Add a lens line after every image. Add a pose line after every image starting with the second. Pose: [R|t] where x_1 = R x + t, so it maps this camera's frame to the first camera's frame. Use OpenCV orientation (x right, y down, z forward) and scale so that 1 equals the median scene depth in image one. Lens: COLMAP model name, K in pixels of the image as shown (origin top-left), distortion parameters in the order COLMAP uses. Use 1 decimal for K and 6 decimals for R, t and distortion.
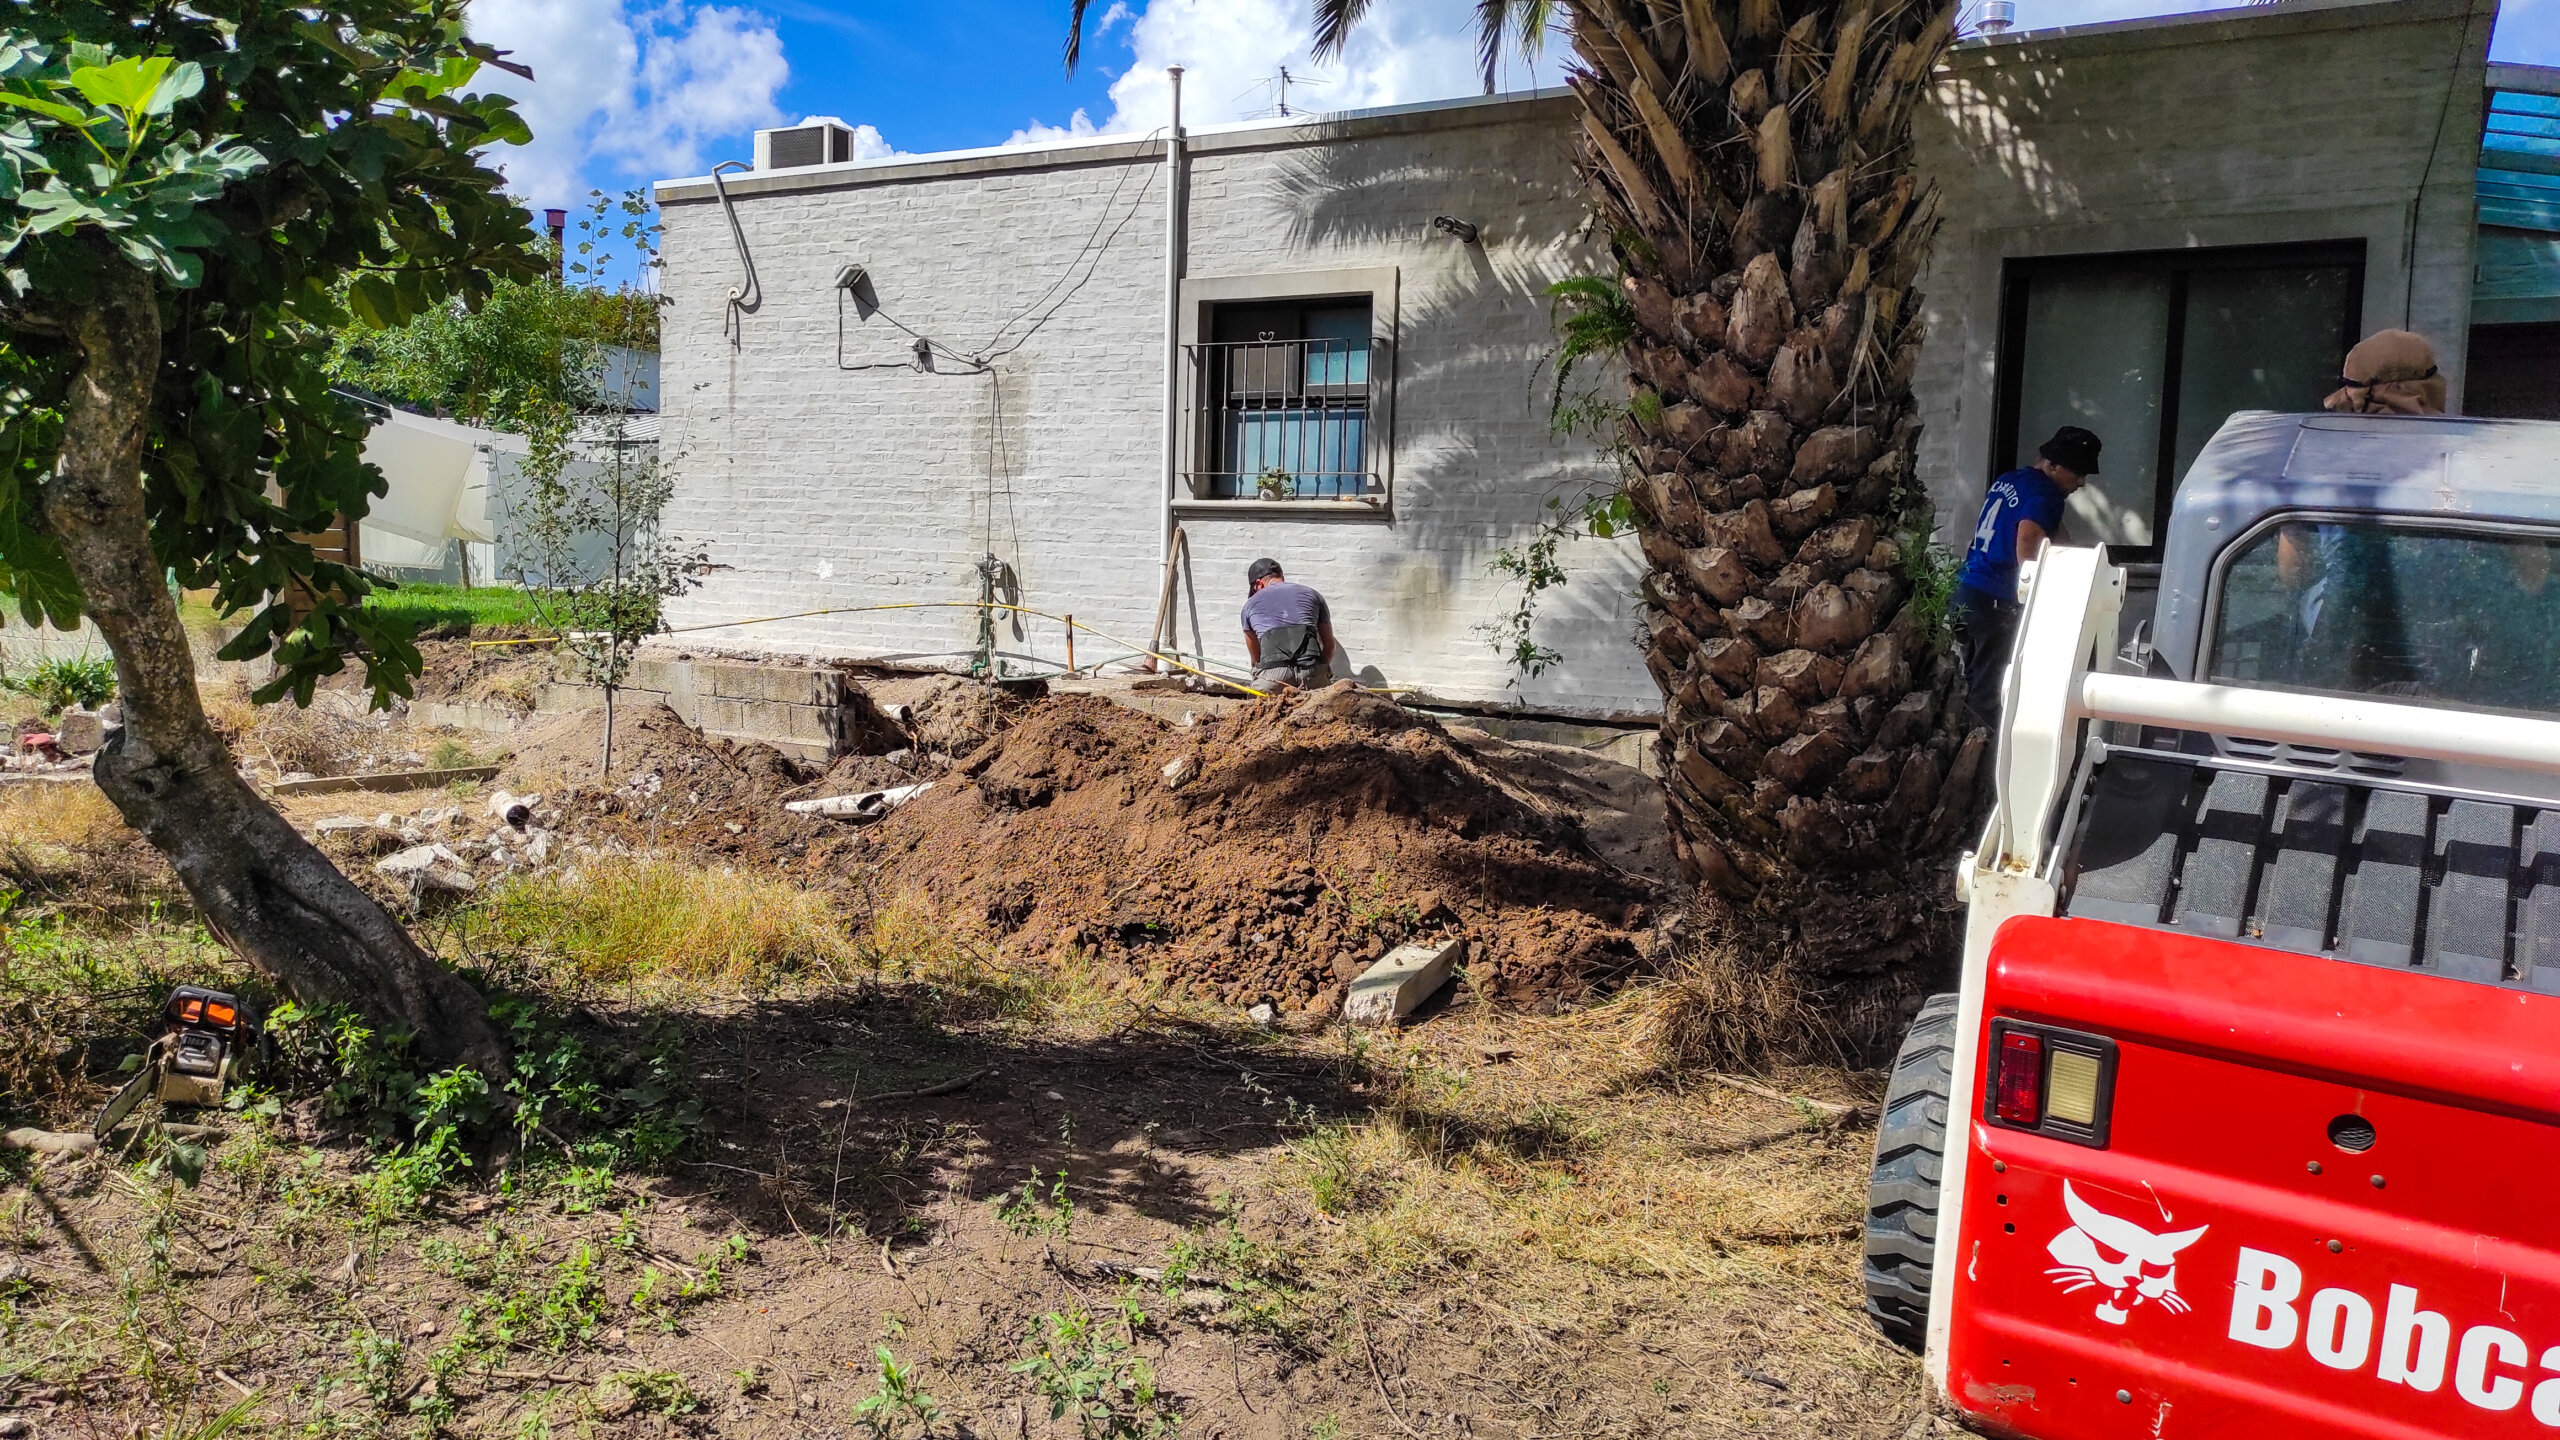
lens RADIAL K [[1880.2, 0, 1257.5], [0, 1880.2, 731.2], [0, 0, 1]] dist [0.047442, -0.040835]
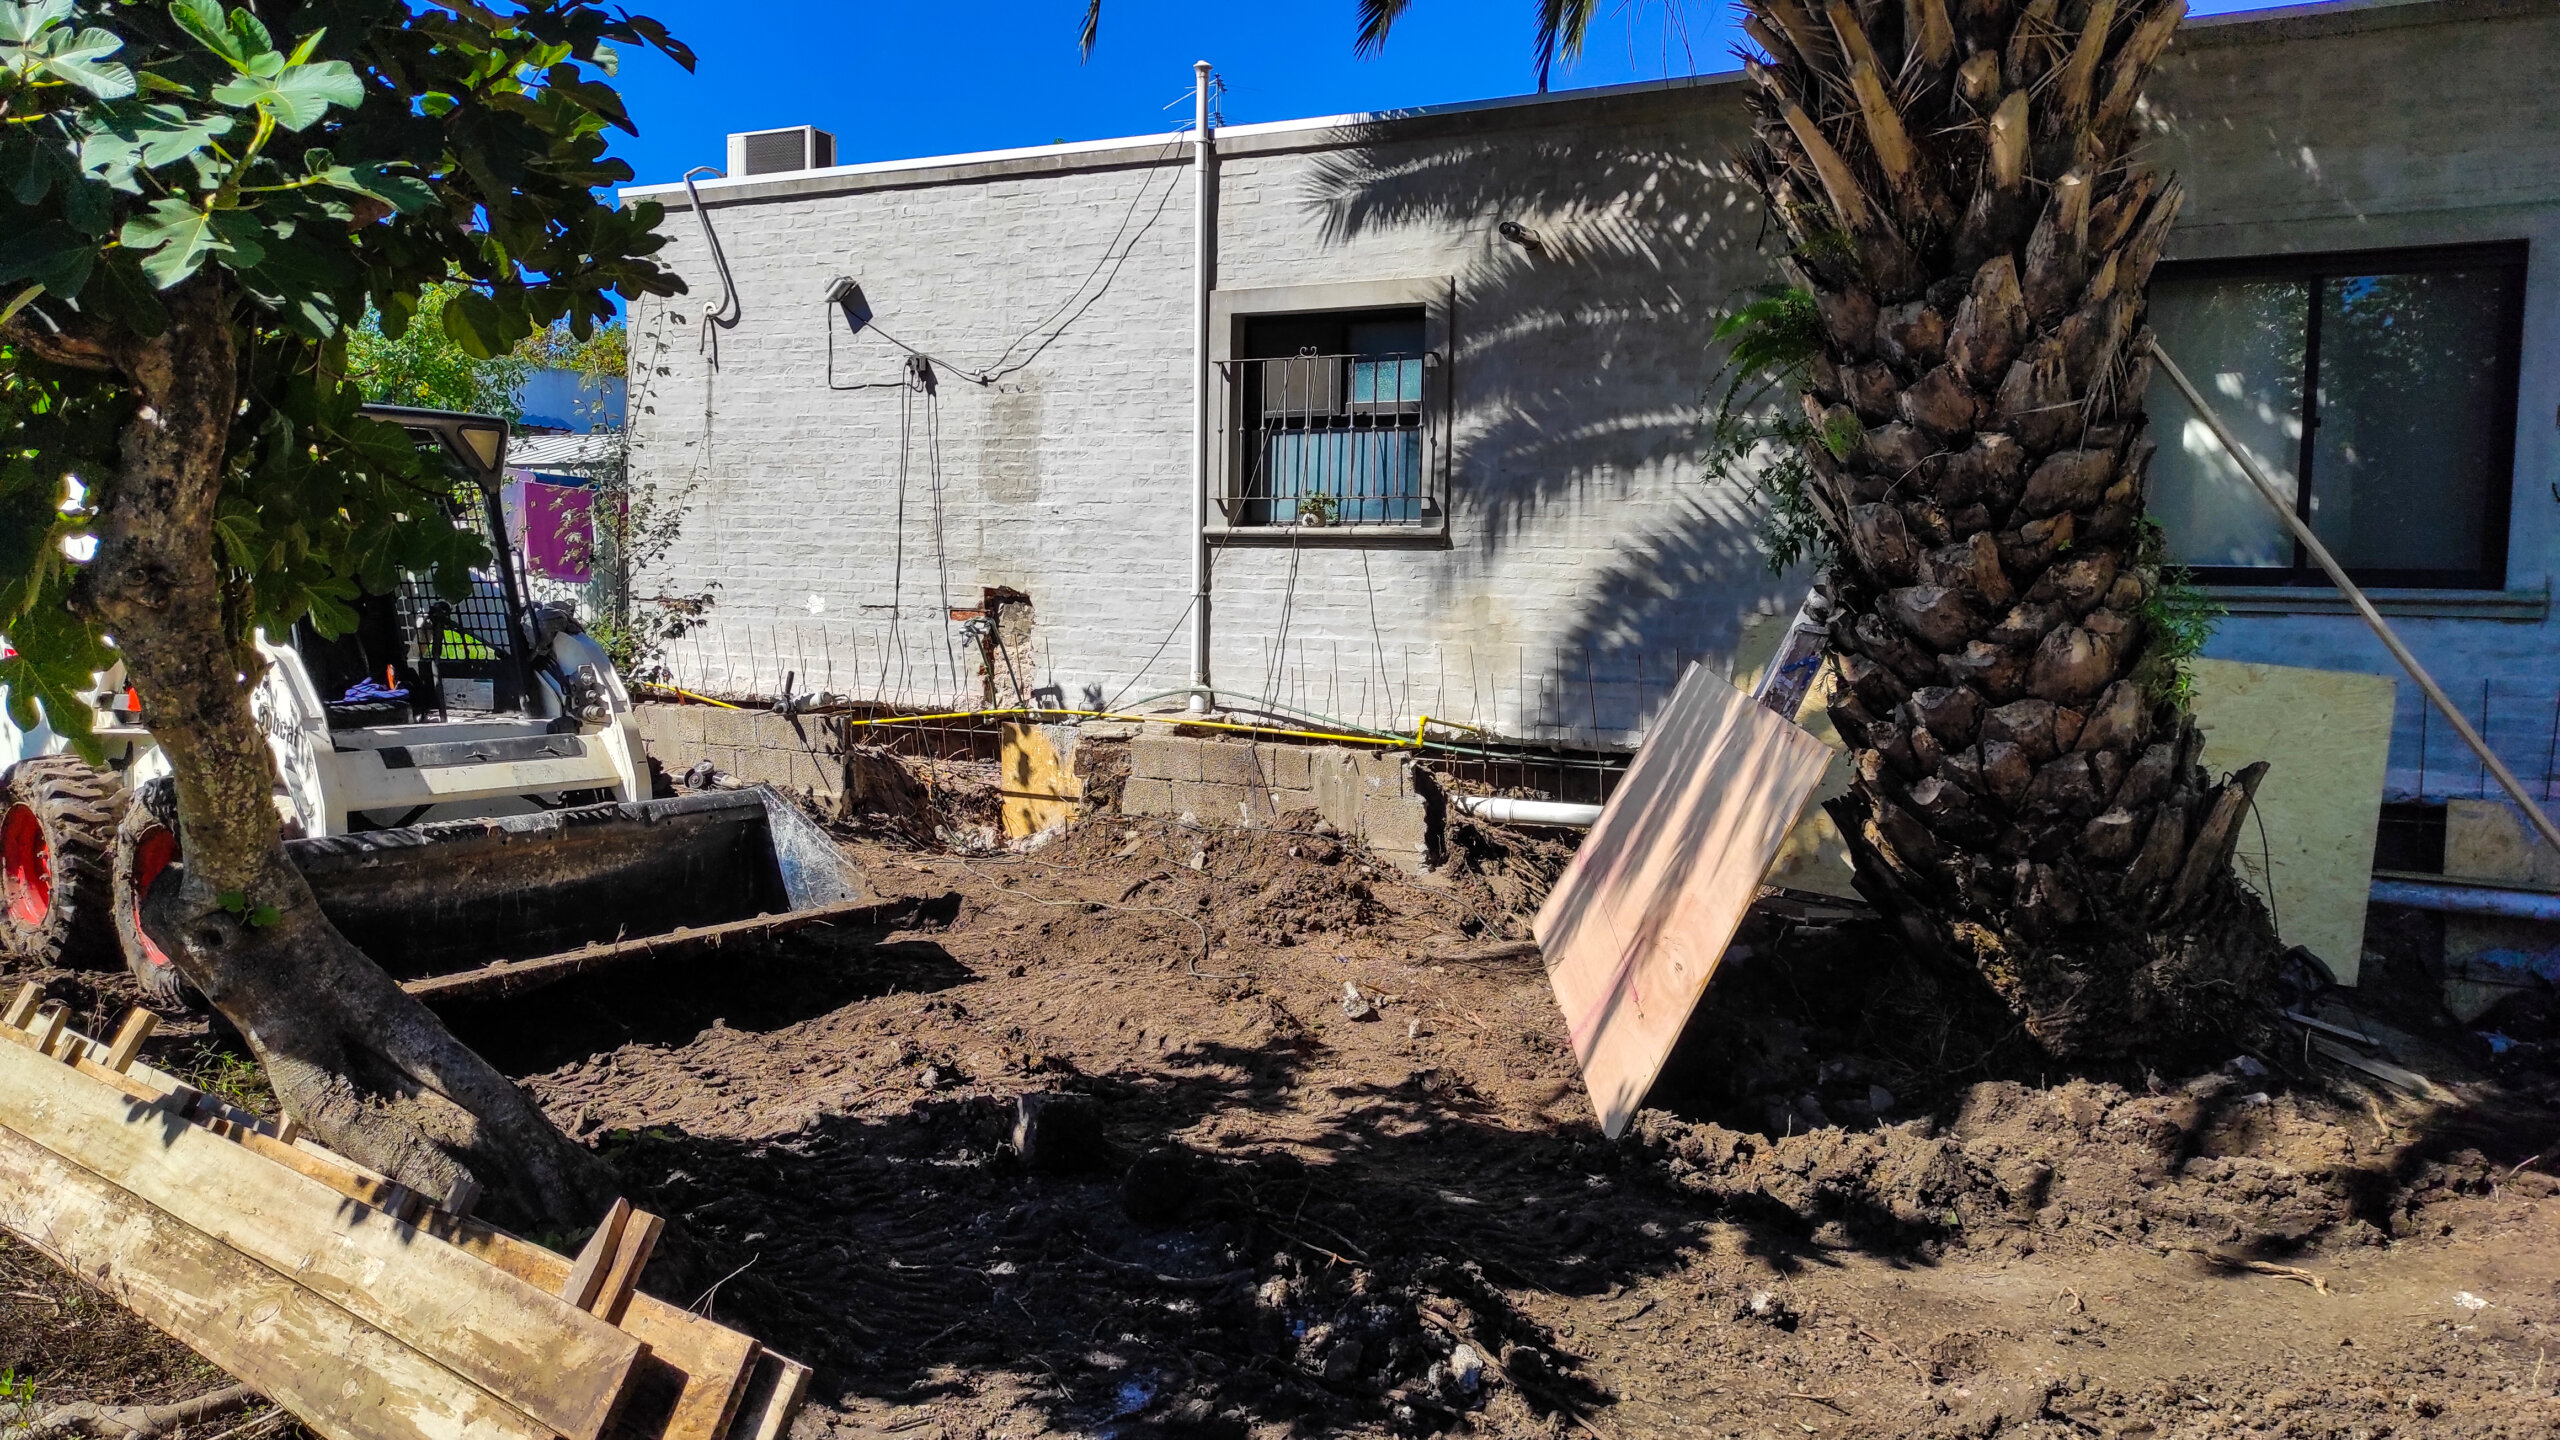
lens RADIAL K [[1880.2, 0, 1255.6], [0, 1880.2, 725.7], [0, 0, 1]] dist [0.047442, -0.040835]
pose [[0.998591, -0.016574, 0.050412, -0.125082], [0.017012, 0.999821, -0.008268, -0.029483], [-0.050266, 0.009114, 0.998694, 0.124332]]
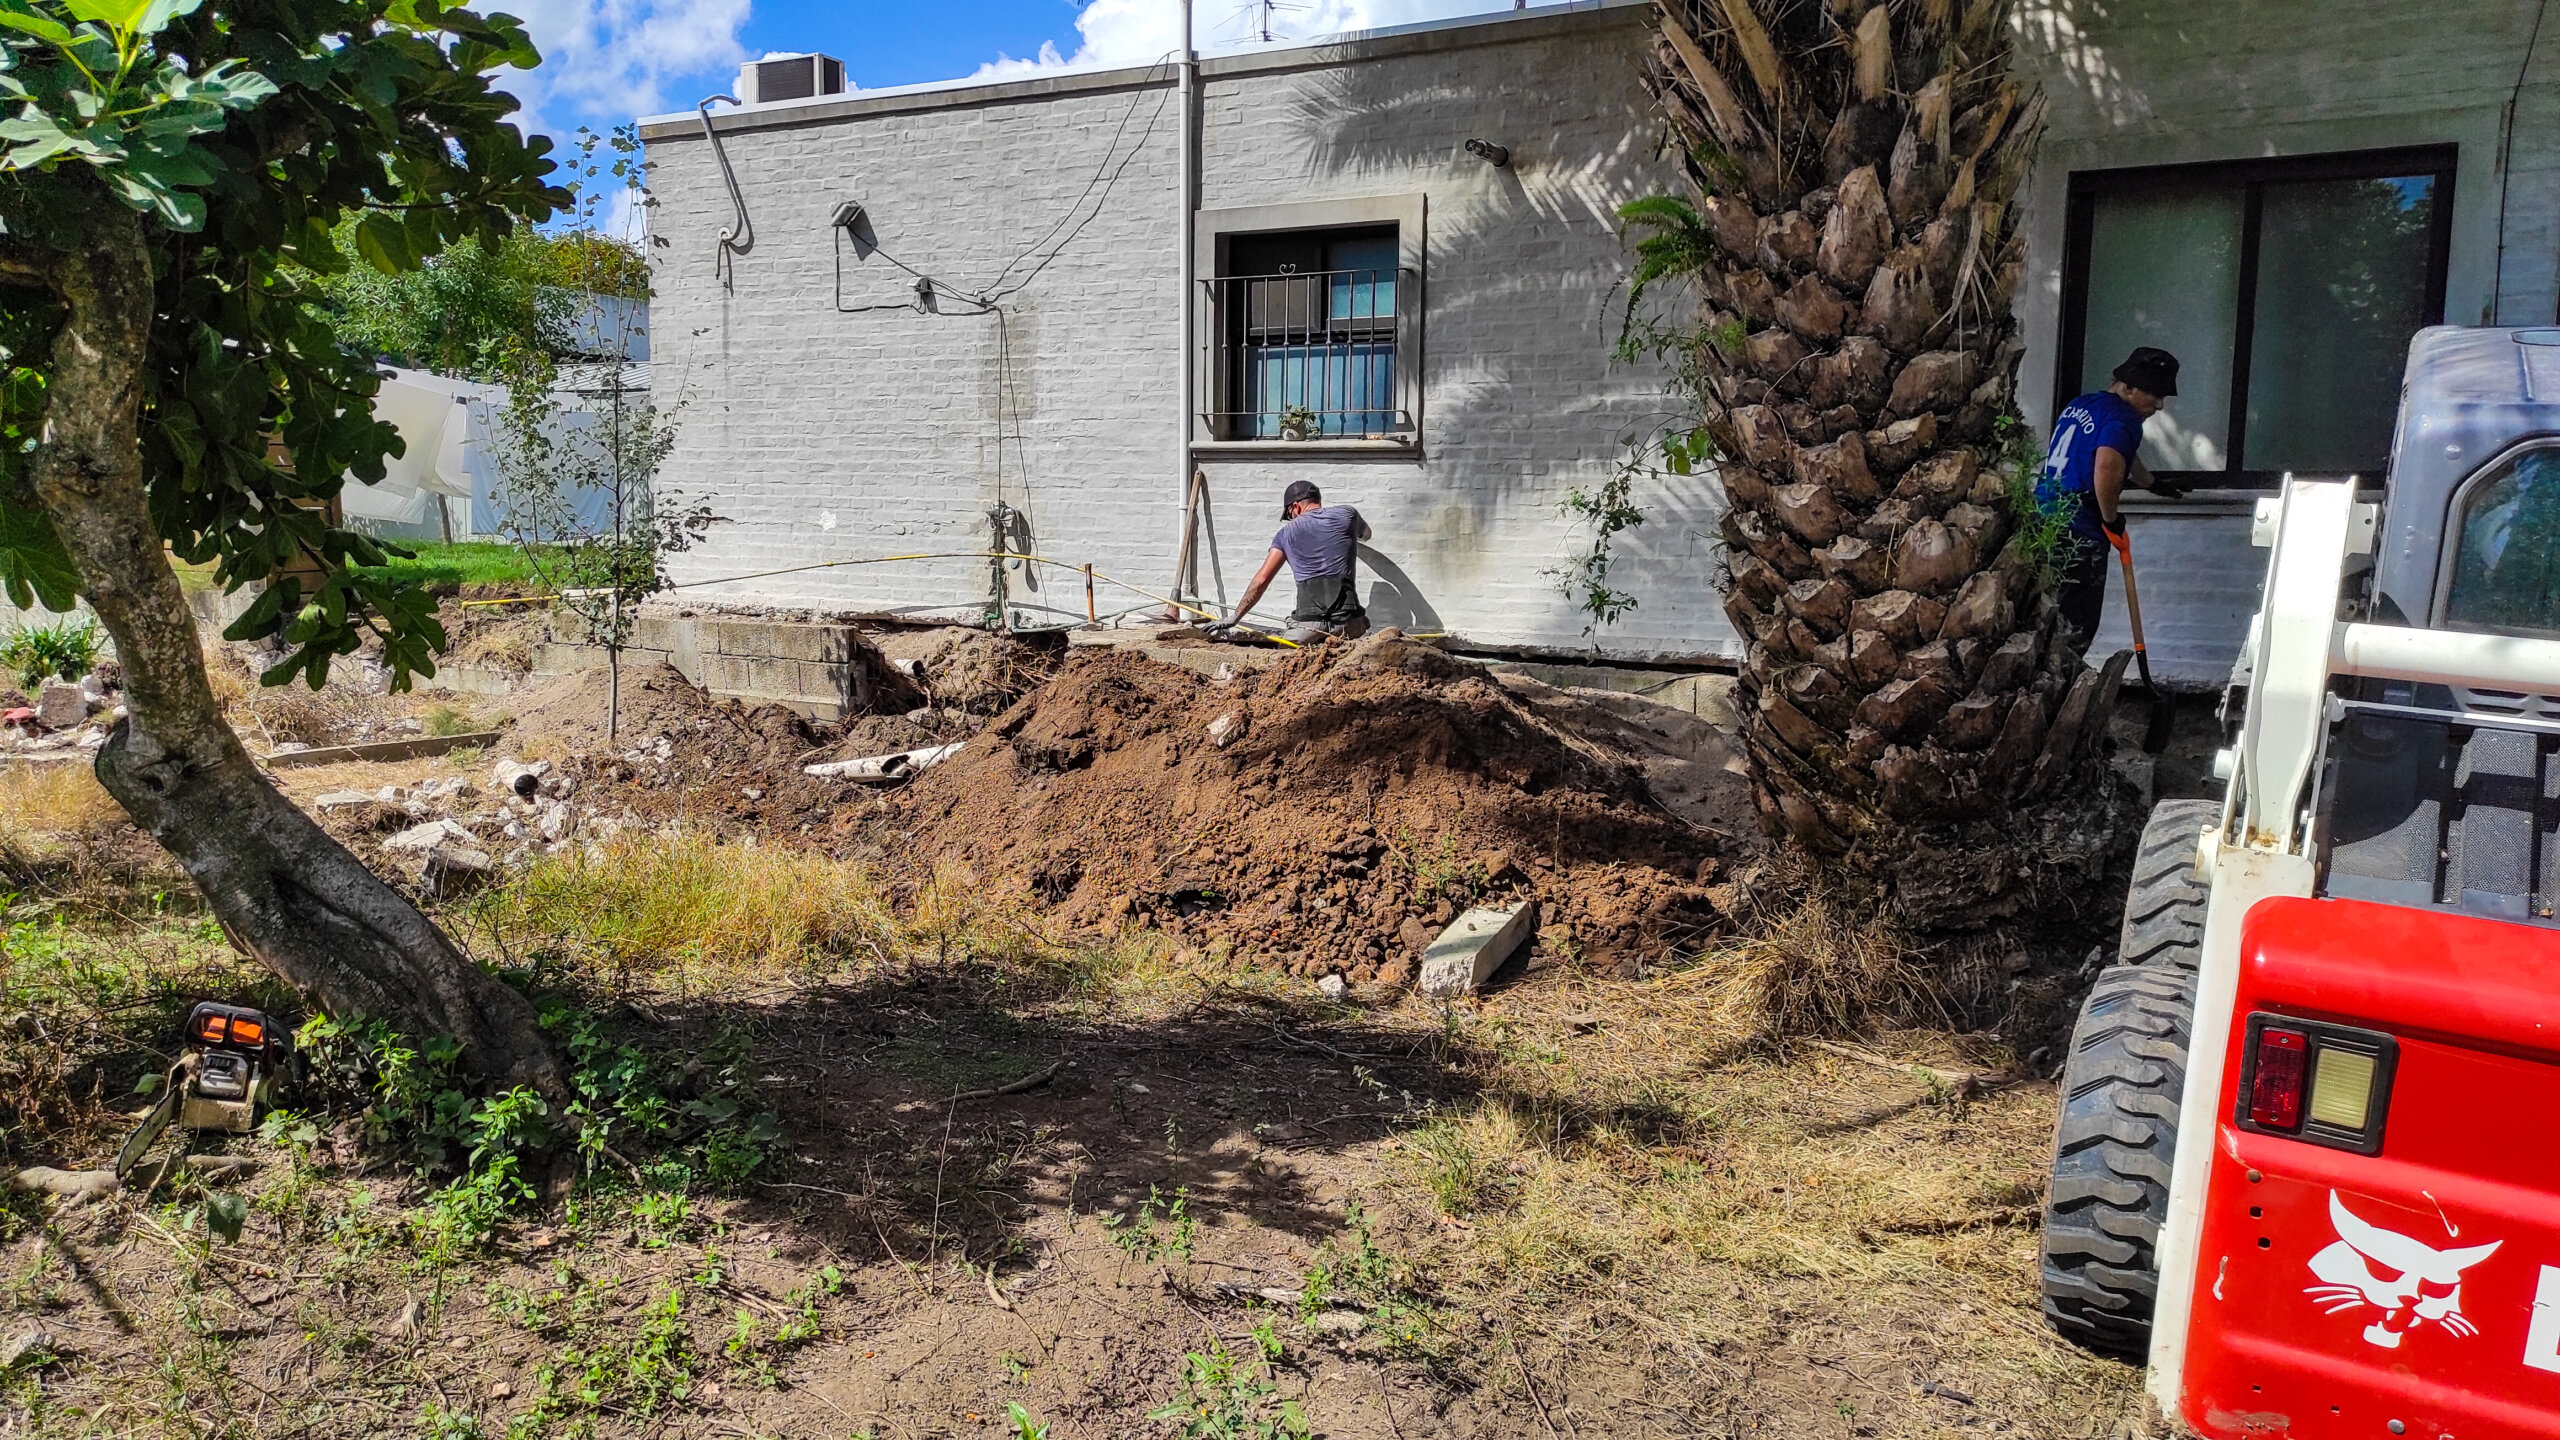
lens RADIAL K [[1880.2, 0, 1259.4], [0, 1880.2, 728.2], [0, 0, 1]] dist [0.047442, -0.040835]
pose [[0.999734, -0.020218, 0.011105, -0.043862], [0.019864, 0.999320, 0.031078, -0.010158], [-0.011725, -0.030849, 0.999455, 0.057259]]
